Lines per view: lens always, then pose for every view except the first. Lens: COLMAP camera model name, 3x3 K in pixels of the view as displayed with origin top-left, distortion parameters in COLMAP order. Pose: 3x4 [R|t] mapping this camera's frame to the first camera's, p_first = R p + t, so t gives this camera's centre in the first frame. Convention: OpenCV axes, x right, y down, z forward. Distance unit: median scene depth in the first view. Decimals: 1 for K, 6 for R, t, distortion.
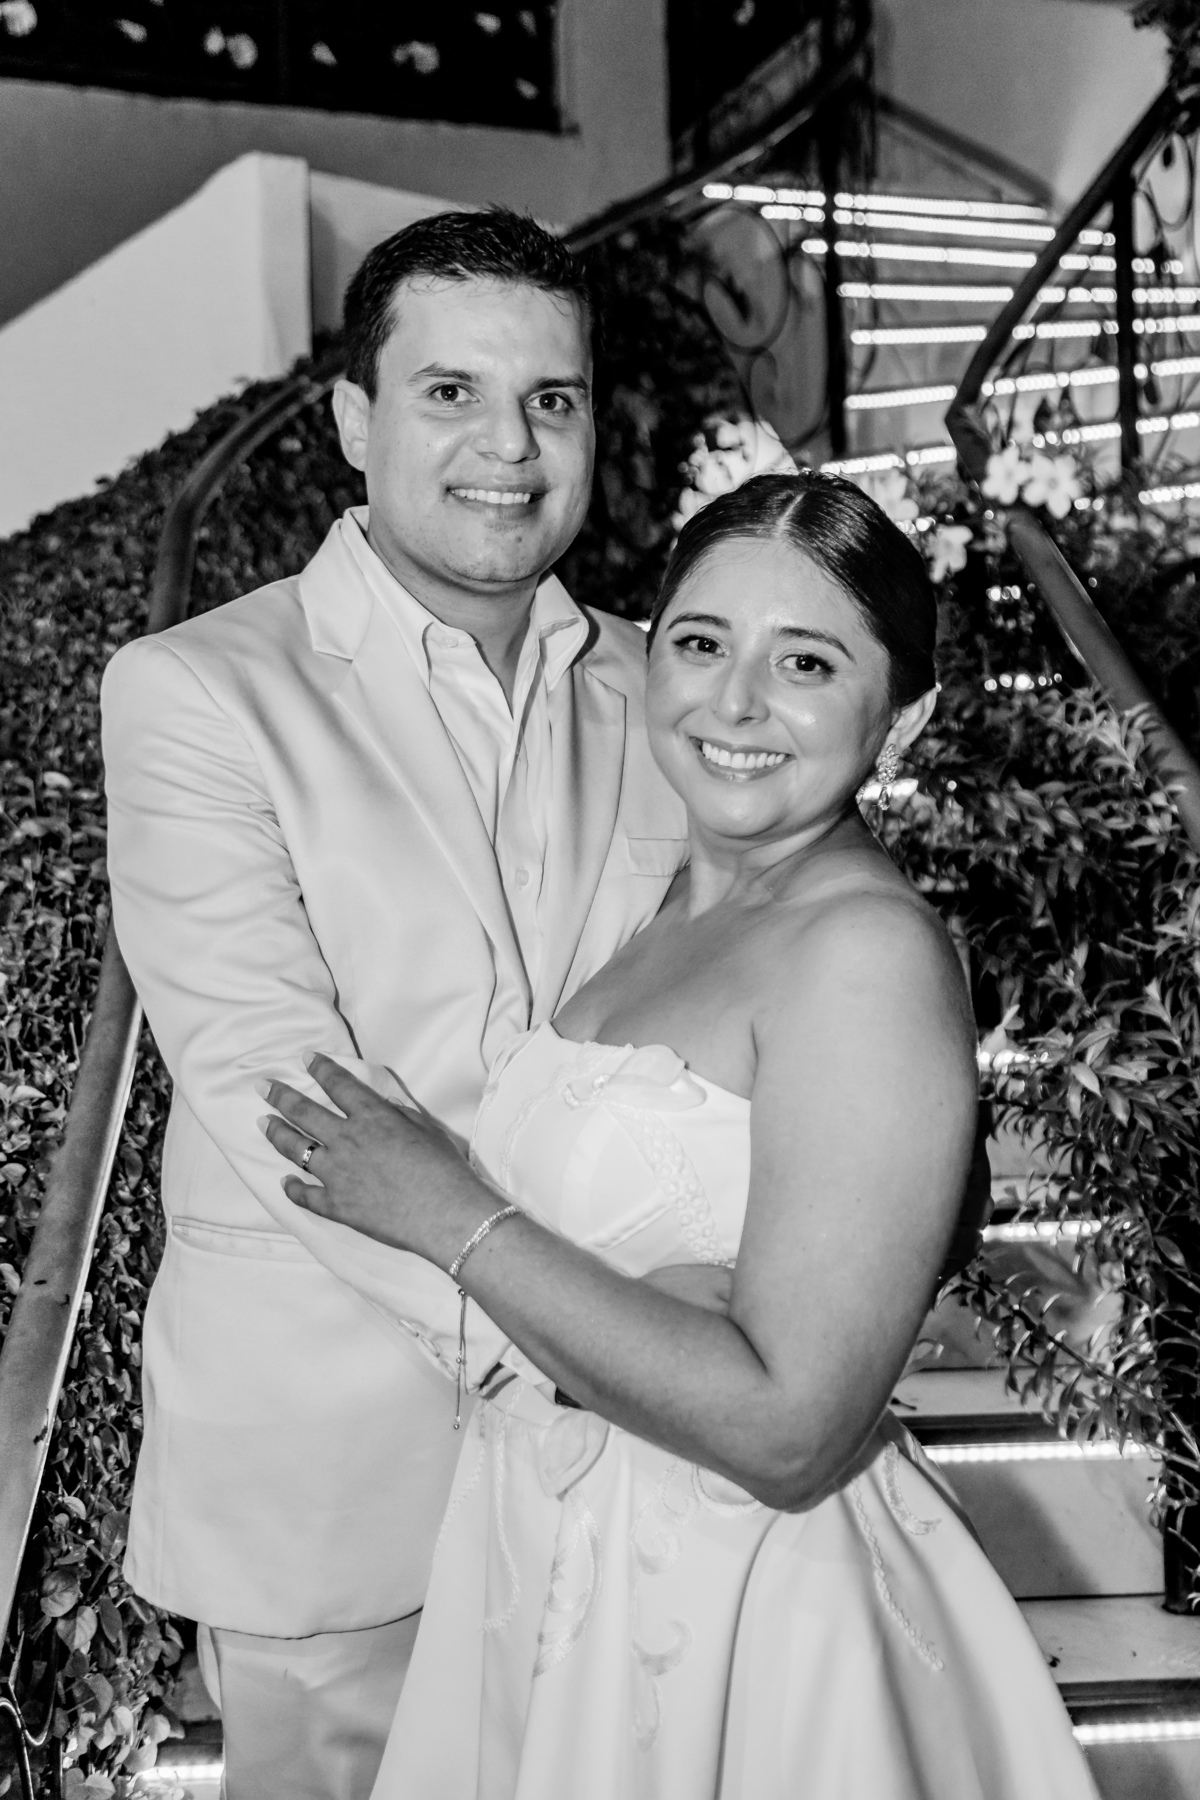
lens RADIAL K [[2324.4, 0, 613.1], [0, 2324.4, 859.0], [0, 0, 1]] dist [0.027685, 0.000000]
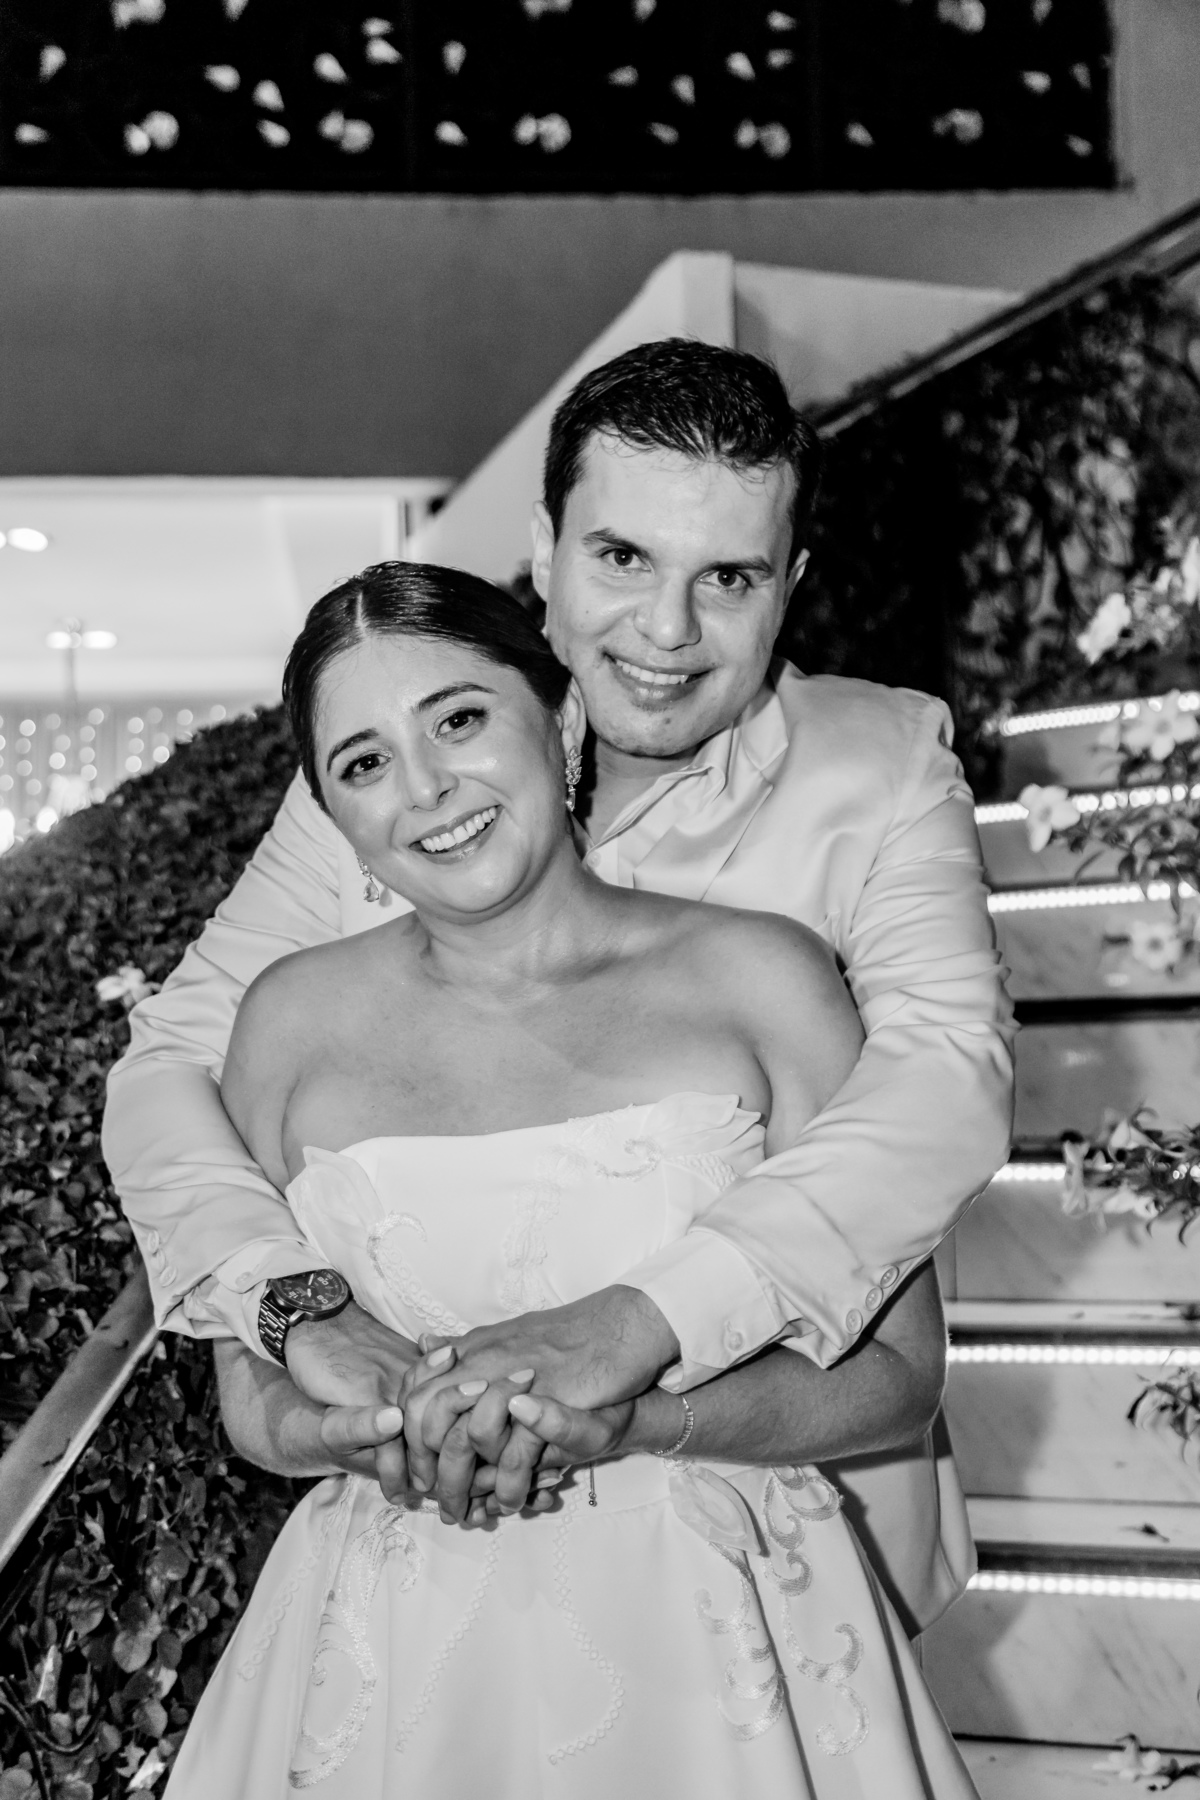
lens RADIAL K [[2456.0, 0, 582.9], [0, 2456.0, 913.7], [0, 0, 1]] dist [0.050020, 0.000000]
pose [[0.946820, -0.001170, -0.321762, 0.233544], [-0.006281, 0.999736, -0.022120, 0.009099], [0.321702, 0.022965, 0.946562, -0.012839]]
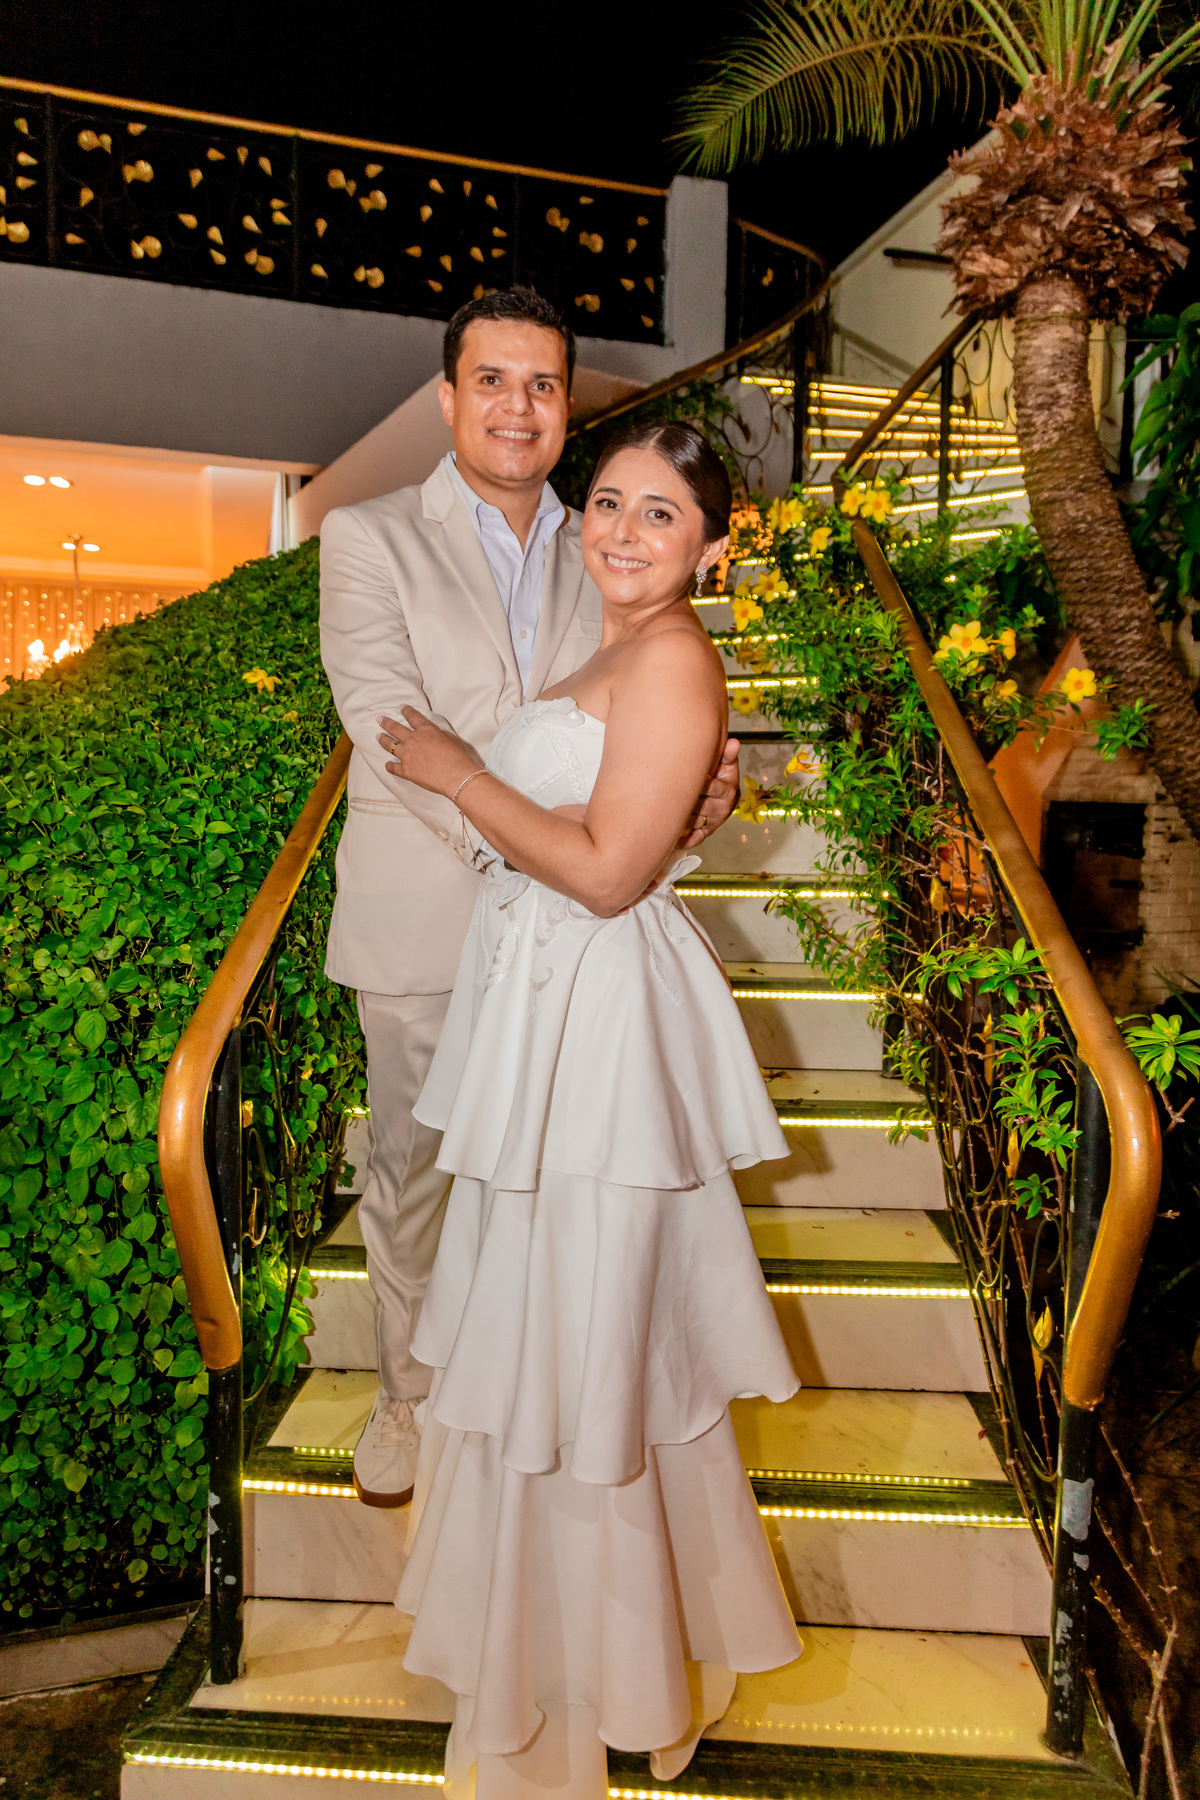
lens RADIAL K [[1240.6, 0, 602.7], [0, 1240.6, 893.7], [0, 0, 1]] dist [0.007875, -0.003708]
pose [[0.995162, 0.049964, -0.084600, 0.082940], [-0.042414, 0.995146, 0.088802, 0.083861], [0.088626, -0.084784, 0.992450, -0.041110]]
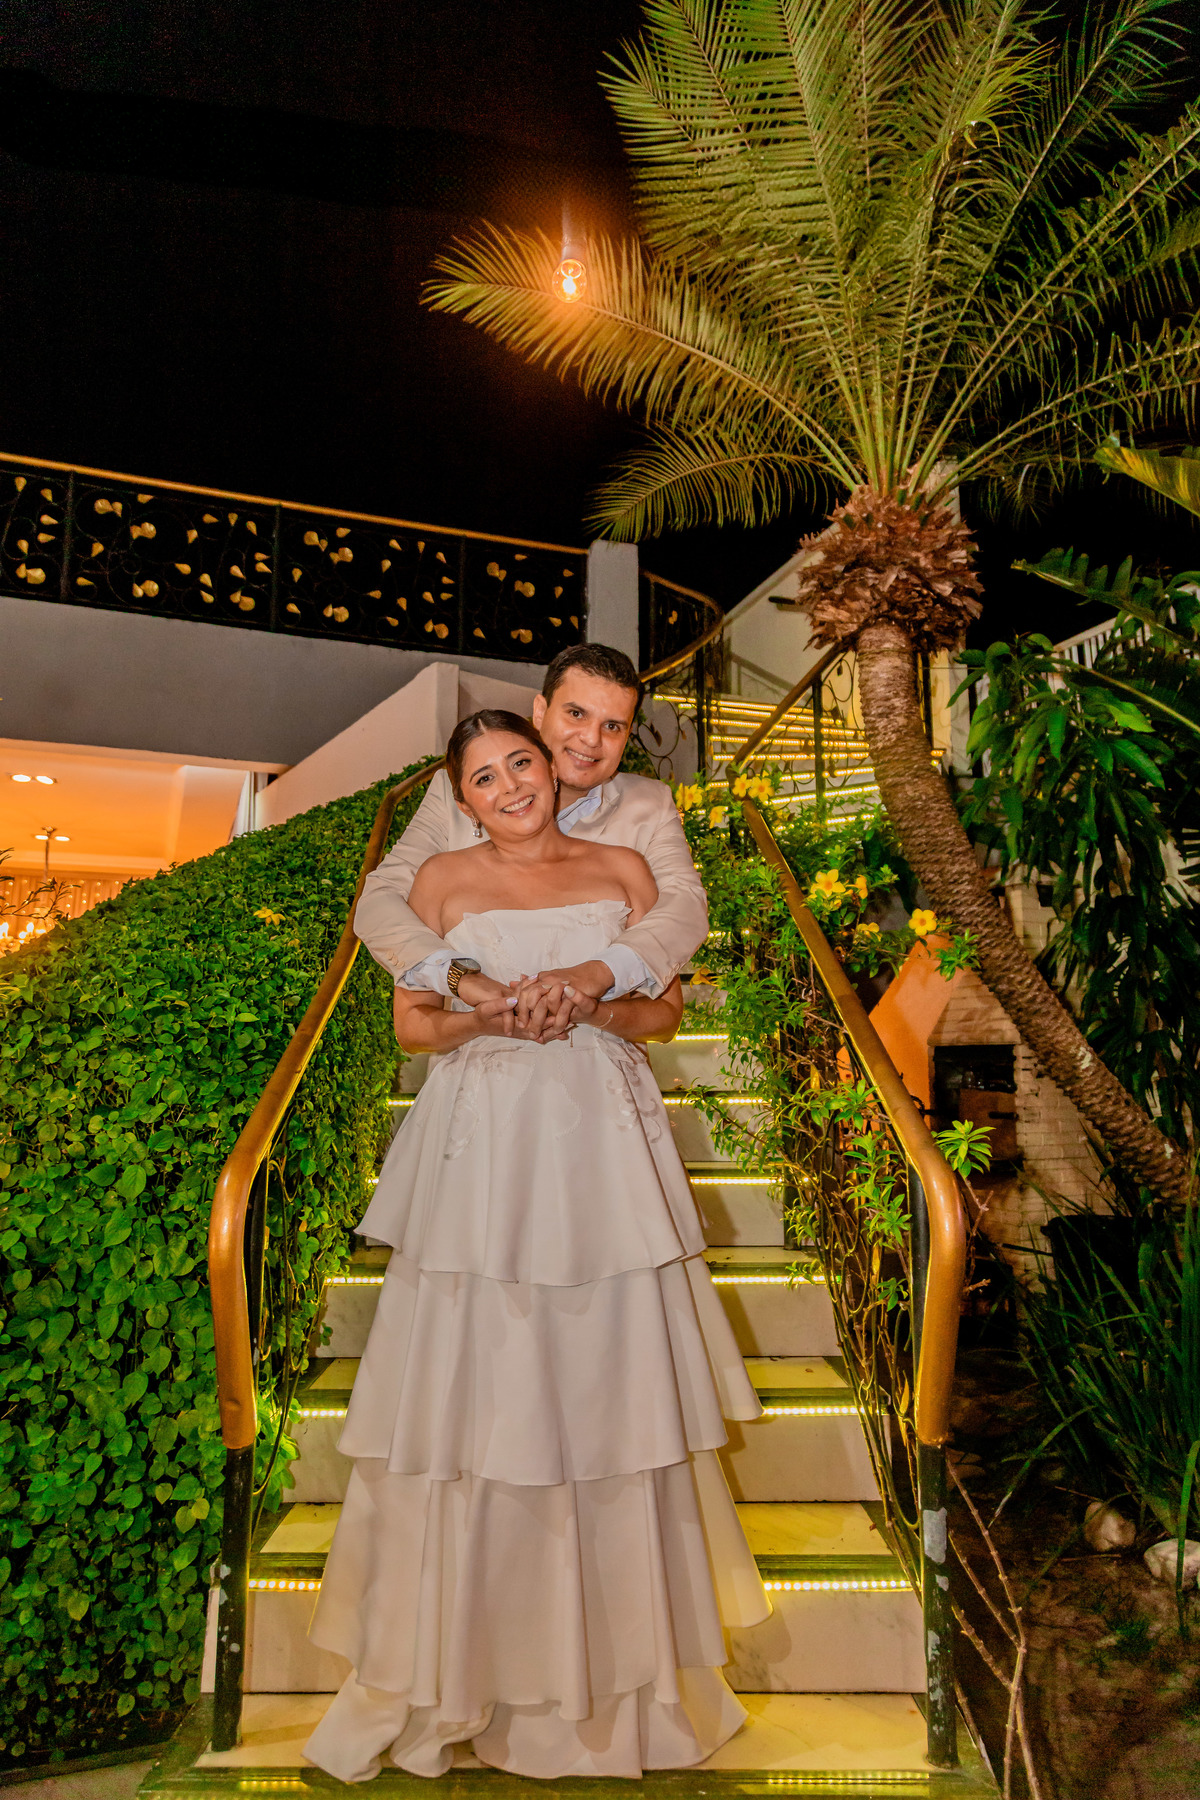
lens RADIAL K [[1240.6, 0, 608.7], [0, 1240.6, 893.3], [0, 0, 1]] dist [0.007875, -0.003708]
pose [[0.999235, 0.024871, -0.030181, 0.091329], [-0.029143, 0.988171, -0.150564, 0.160525], [0.026080, 0.151329, 0.988139, -0.259711]]
